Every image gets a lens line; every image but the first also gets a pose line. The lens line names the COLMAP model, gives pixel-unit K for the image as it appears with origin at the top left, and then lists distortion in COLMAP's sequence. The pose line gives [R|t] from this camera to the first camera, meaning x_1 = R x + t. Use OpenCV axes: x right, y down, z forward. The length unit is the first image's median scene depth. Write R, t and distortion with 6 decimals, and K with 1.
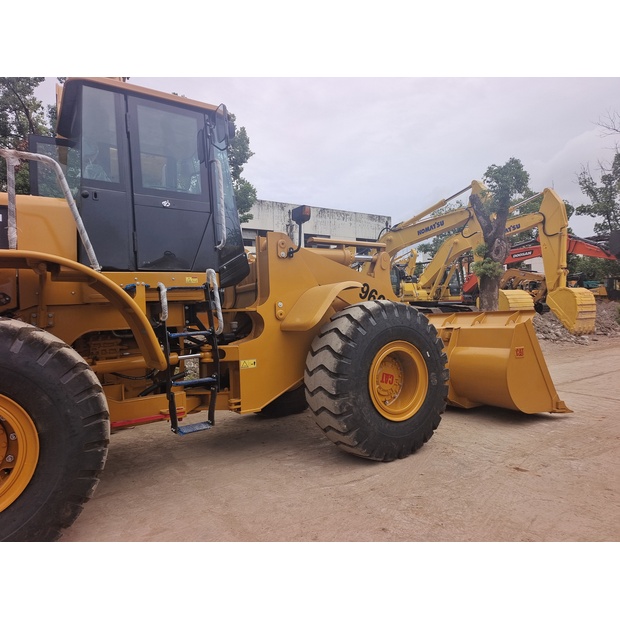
lens RADIAL K [[422.1, 0, 319.7], [0, 422.1, 310.0], [0, 0, 1]] dist [0.067480, -0.065791]
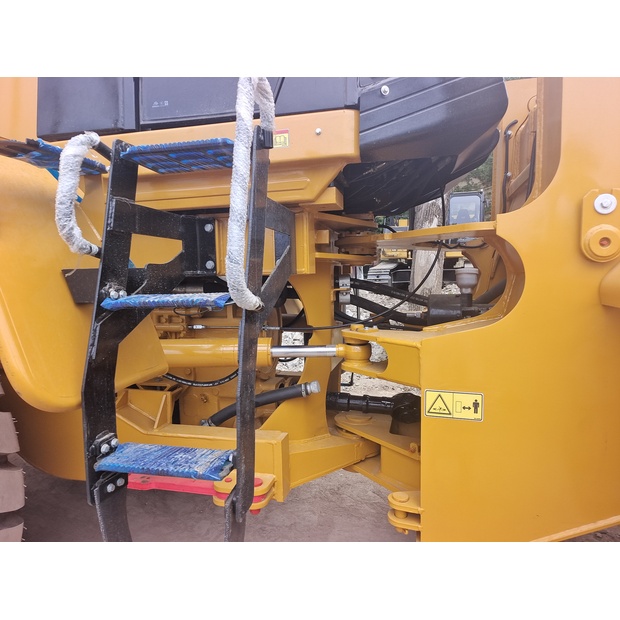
lens RADIAL K [[422.1, 0, 319.7], [0, 422.1, 310.0], [0, 0, 1]] dist [0.067480, -0.065791]
pose [[0.661483, 0.103444, -0.742792, -0.009832], [0.001171, 0.990298, 0.138955, 0.015077], [0.749960, -0.092786, 0.654944, 0.722691]]
